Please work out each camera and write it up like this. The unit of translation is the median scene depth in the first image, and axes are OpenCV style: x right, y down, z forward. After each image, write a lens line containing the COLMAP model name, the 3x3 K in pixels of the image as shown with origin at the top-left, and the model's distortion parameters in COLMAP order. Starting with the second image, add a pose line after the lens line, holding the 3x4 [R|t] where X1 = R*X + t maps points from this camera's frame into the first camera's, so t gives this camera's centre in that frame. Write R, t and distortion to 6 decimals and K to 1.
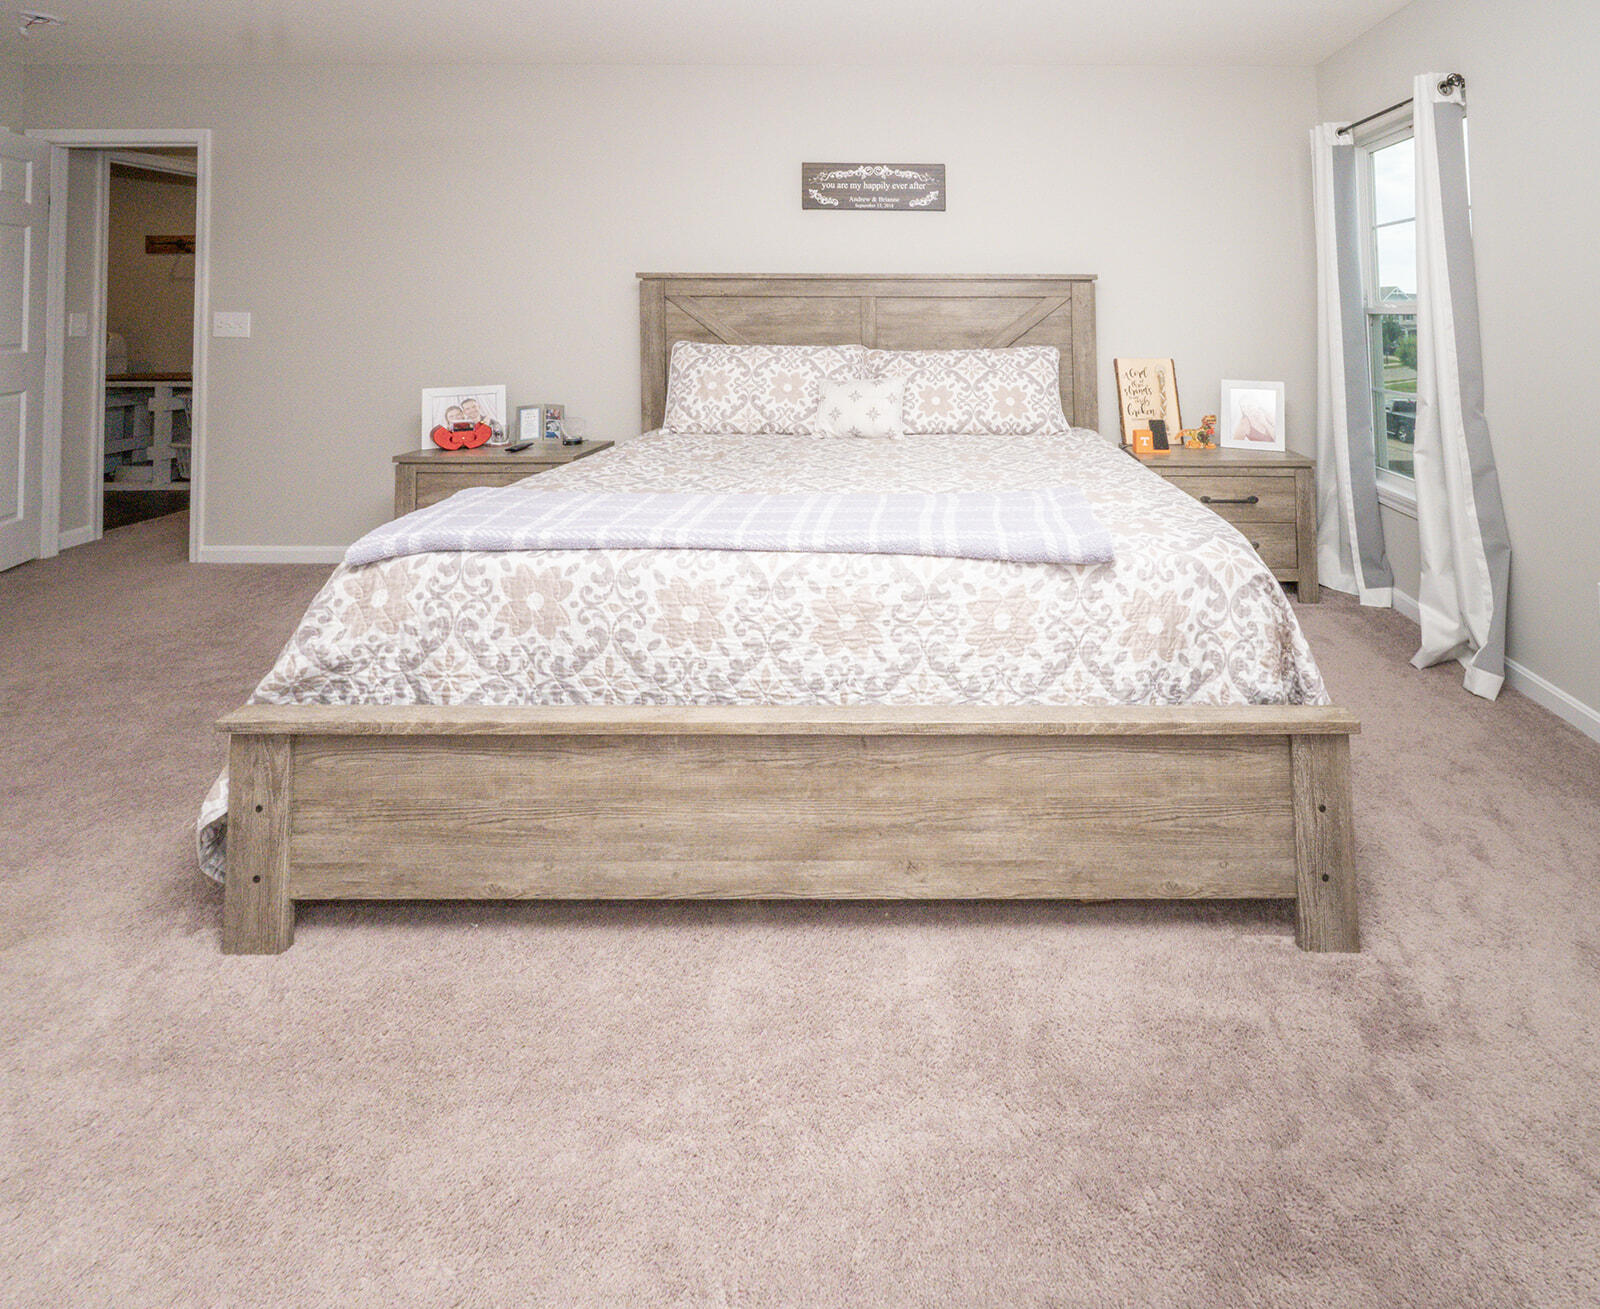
lens RADIAL K [[746.4, 0, 799.7], [0, 746.4, 292.9], [0, 0, 1]] dist [-0.002252, 0.000055]
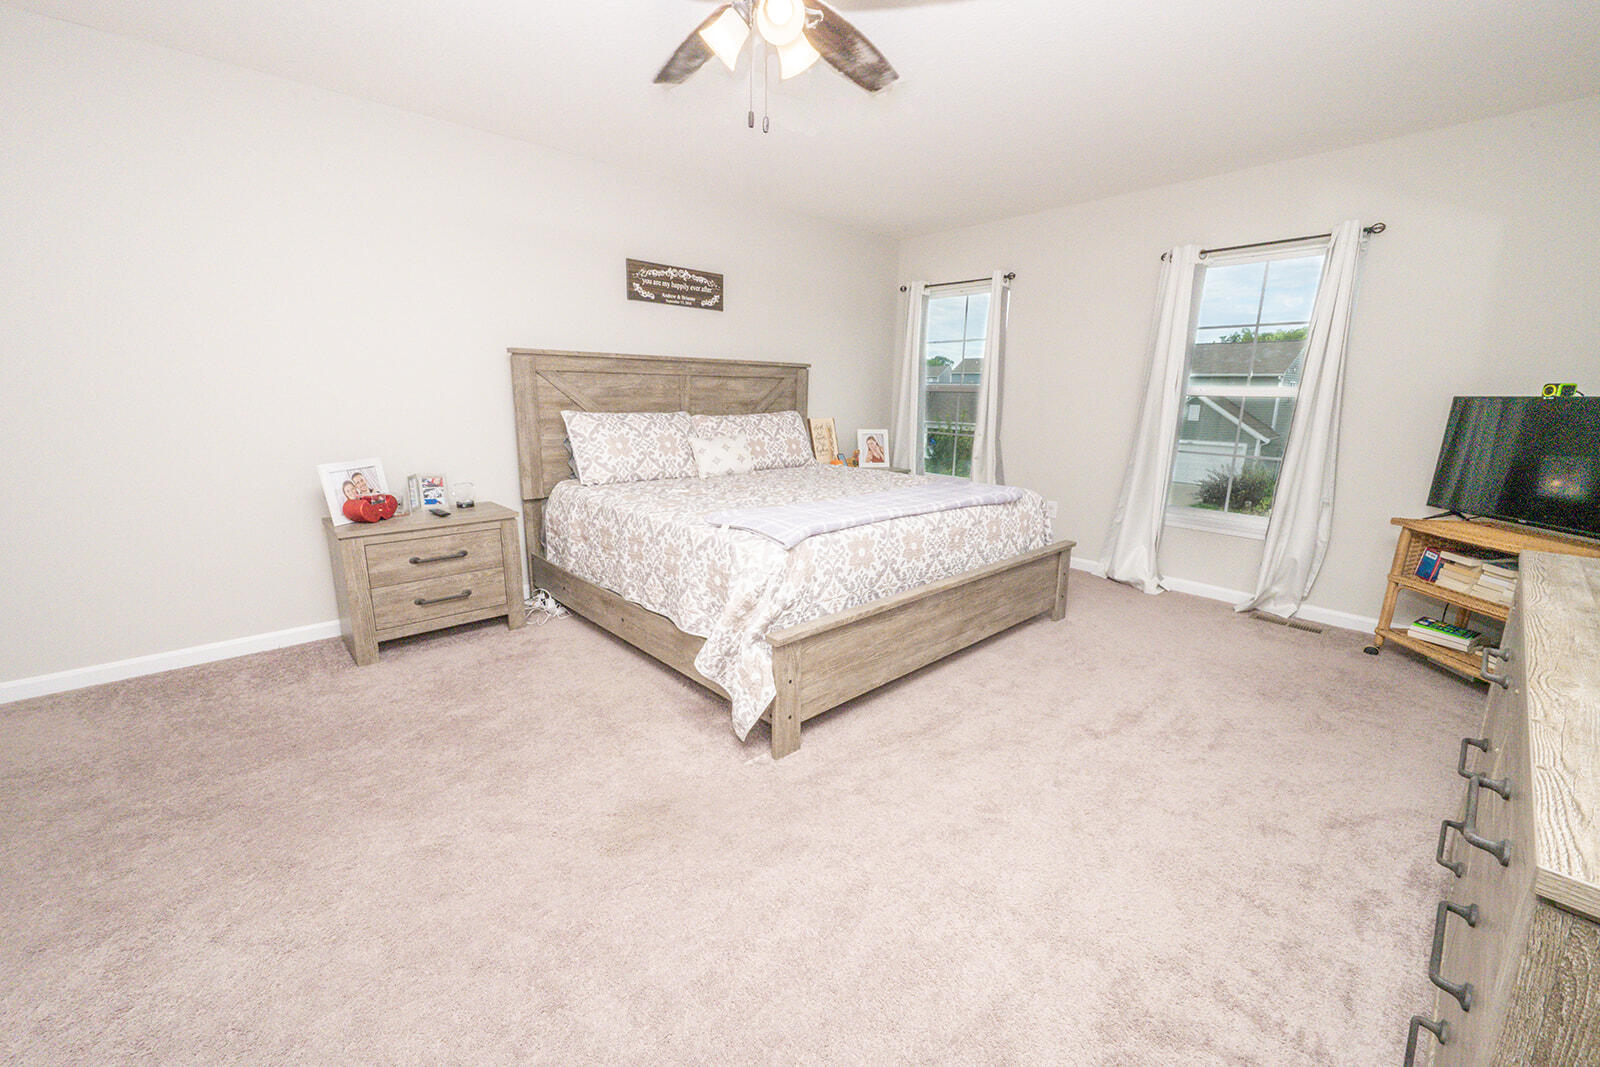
lens RADIAL K [[637.4, 0, 800.0], [0, 637.4, 533.5], [0, 0, 1]] dist [-0.002946, 0.000639]
pose [[0.738793, -0.140157, 0.659197, -0.629843], [-0.033485, 0.969293, 0.243617, -0.005404], [-0.673100, -0.202056, 0.711414, -0.006048]]
